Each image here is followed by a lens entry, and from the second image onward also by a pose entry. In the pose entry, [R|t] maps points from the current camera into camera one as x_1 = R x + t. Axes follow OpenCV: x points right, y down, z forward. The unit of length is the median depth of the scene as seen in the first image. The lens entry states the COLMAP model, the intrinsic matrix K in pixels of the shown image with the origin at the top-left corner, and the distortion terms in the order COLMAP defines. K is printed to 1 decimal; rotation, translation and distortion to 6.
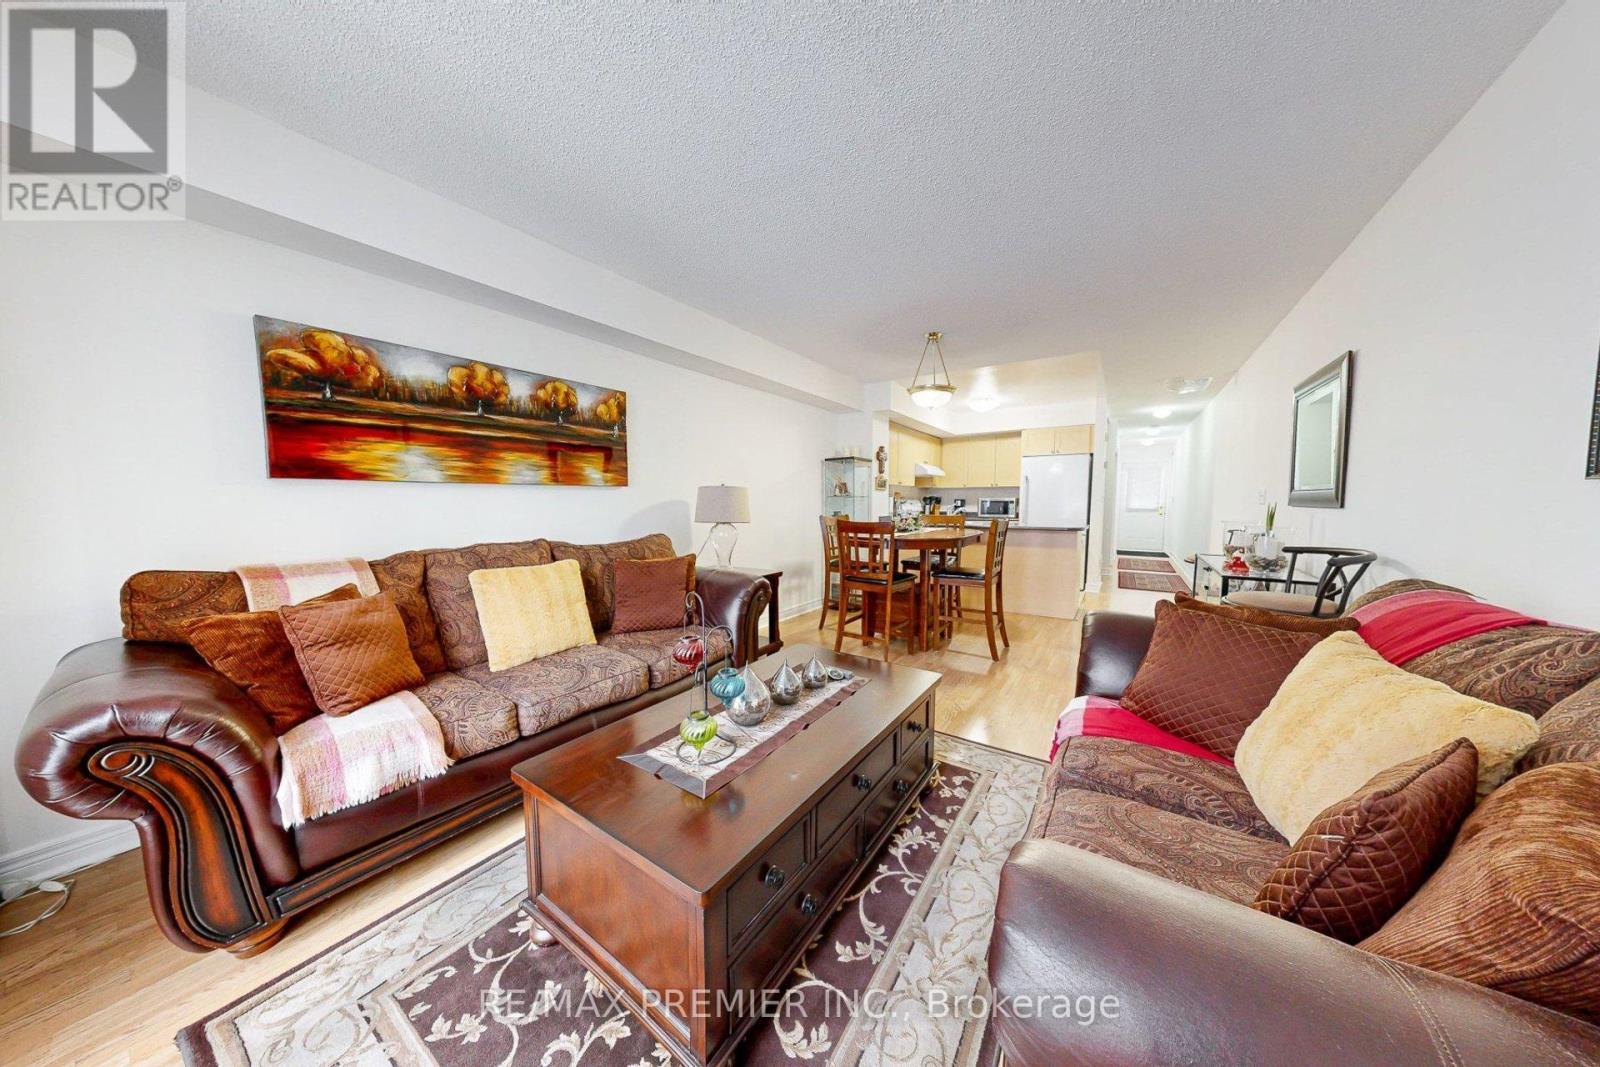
lens RADIAL K [[478.2, 0, 806.1], [0, 478.2, 533.5], [0, 0, 1]] dist [0.001106, 0.000031]
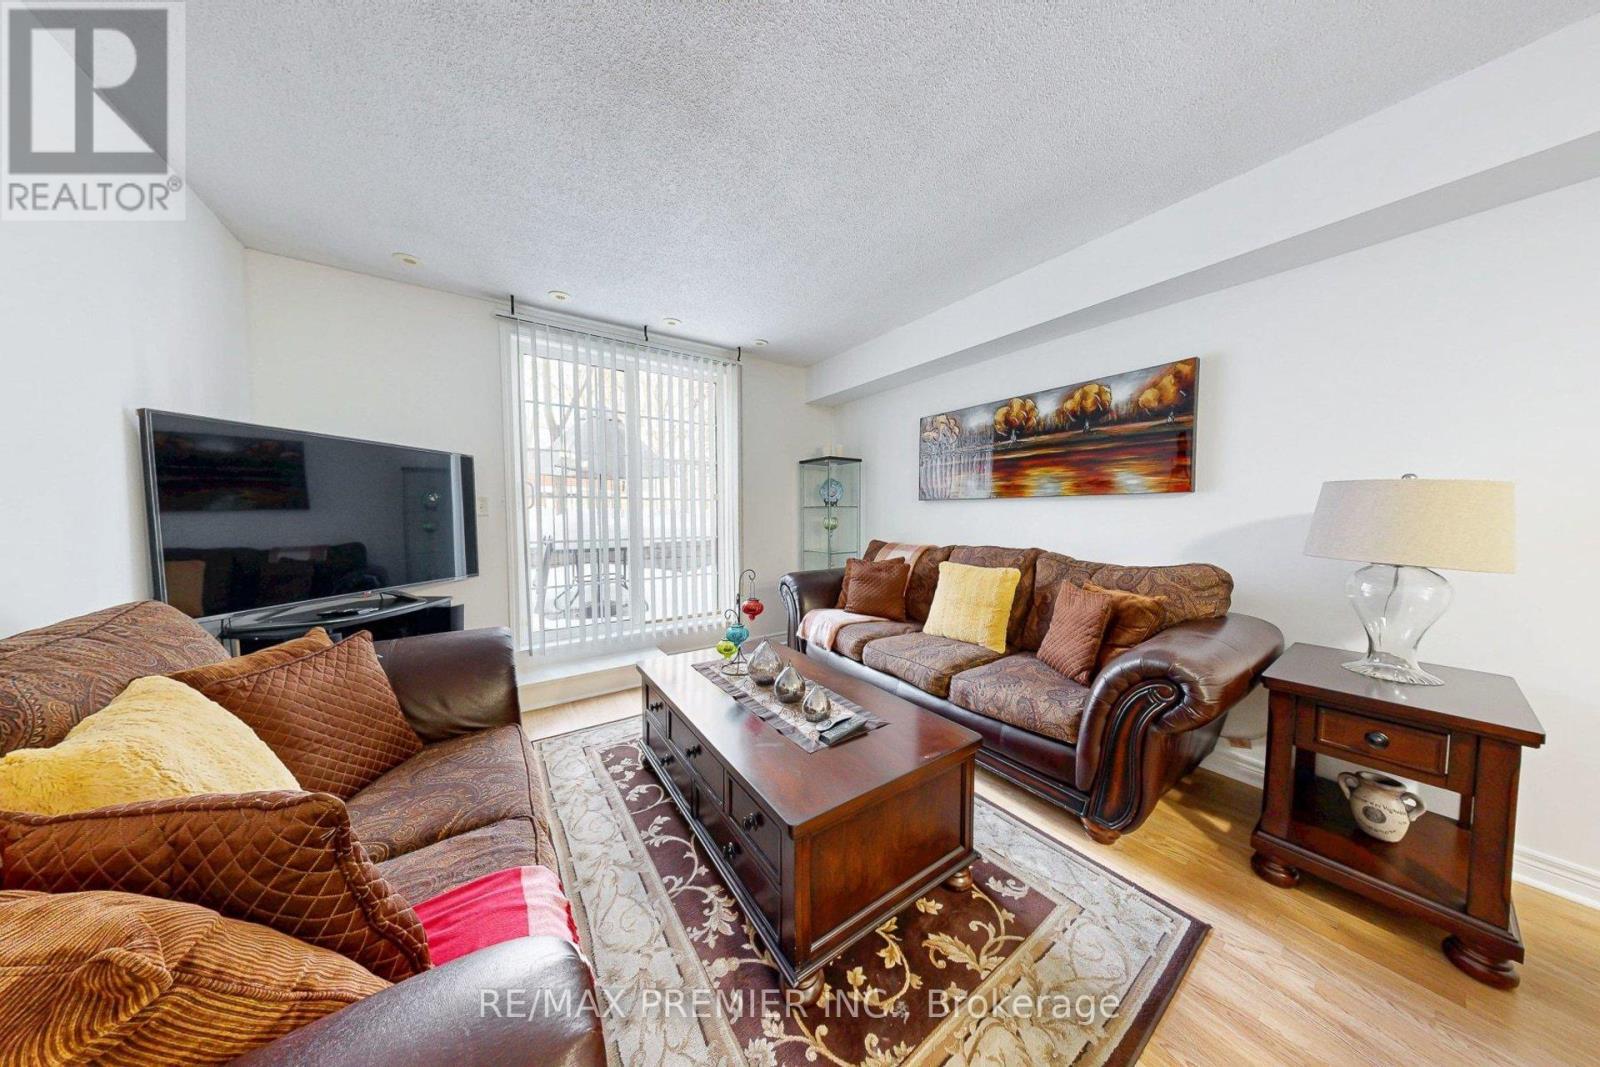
lens RADIAL K [[478.2, 0, 806.1], [0, 478.2, 533.5], [0, 0, 1]] dist [0.001106, 0.000031]
pose [[-0.384780, 0.041543, -0.922073, 0.621675], [-0.068513, 0.994945, 0.073417, -0.065637], [0.920462, 0.091423, -0.379989, 0.960830]]
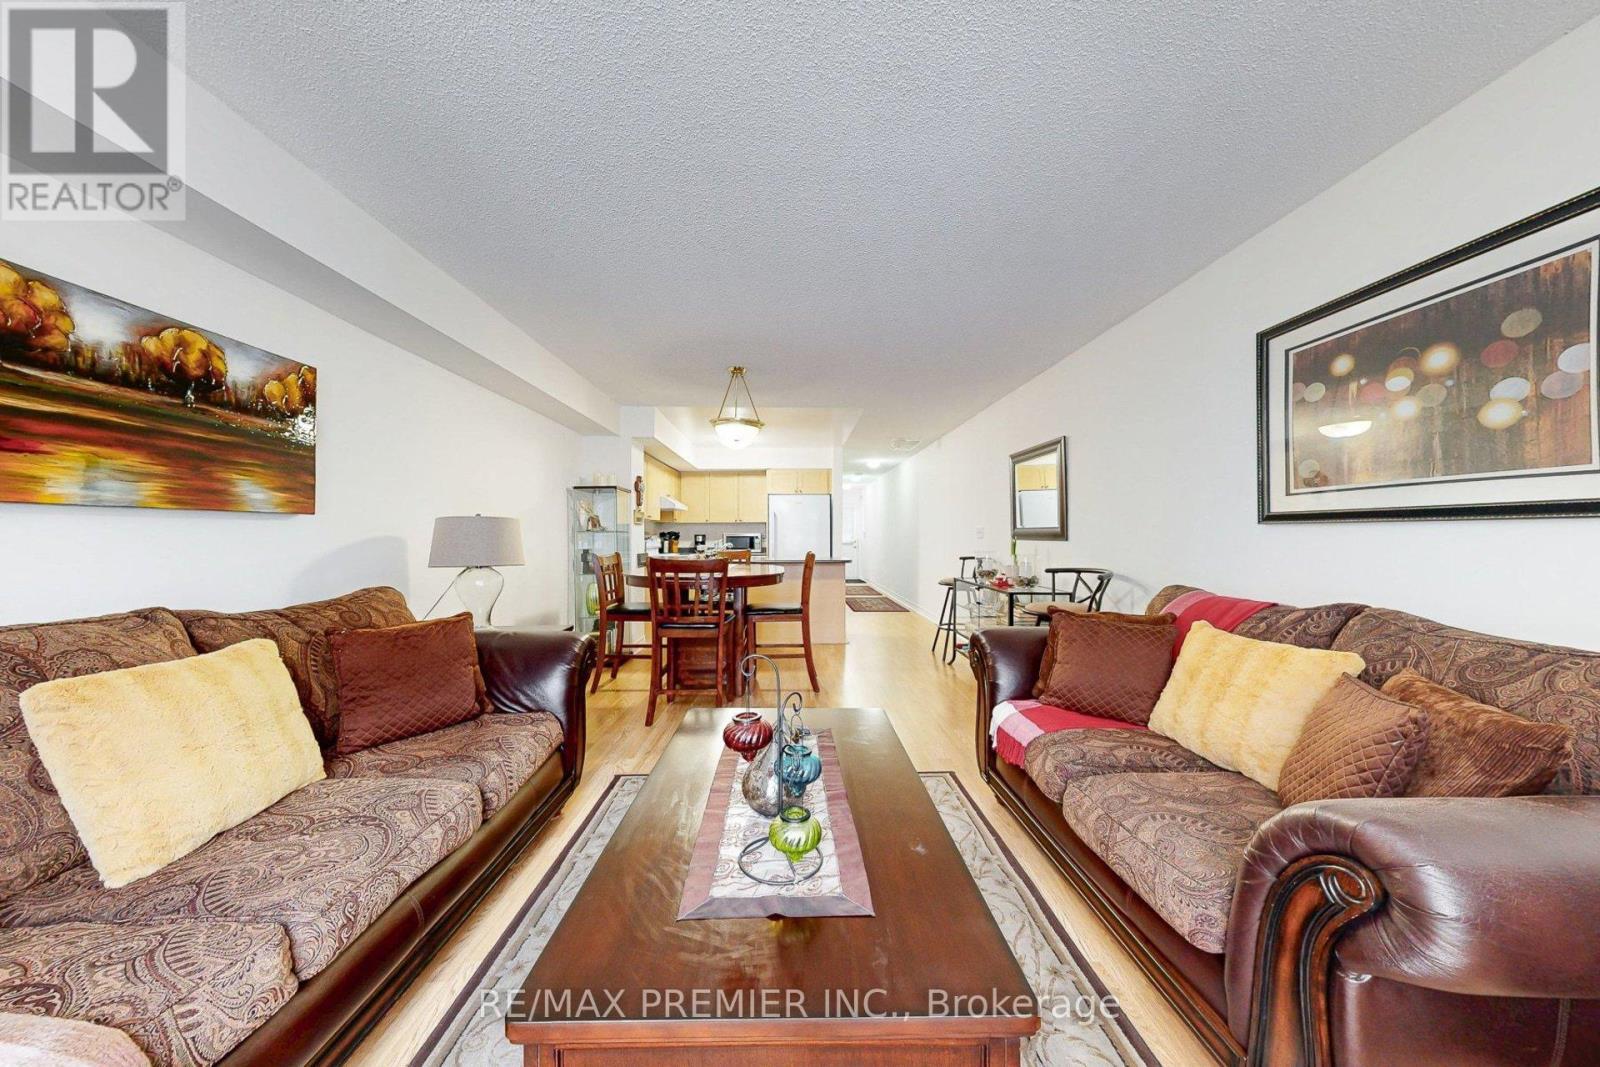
lens RADIAL K [[503.1, 0, 800.0], [0, 503.1, 533.5], [0, 0, 1]] dist [0.000798, 0.000004]
pose [[0.827470, 0.001659, 0.561507, -0.275019], [0.039518, 0.997344, -0.061183, -0.009197], [-0.560117, 0.072817, 0.825207, 0.119301]]
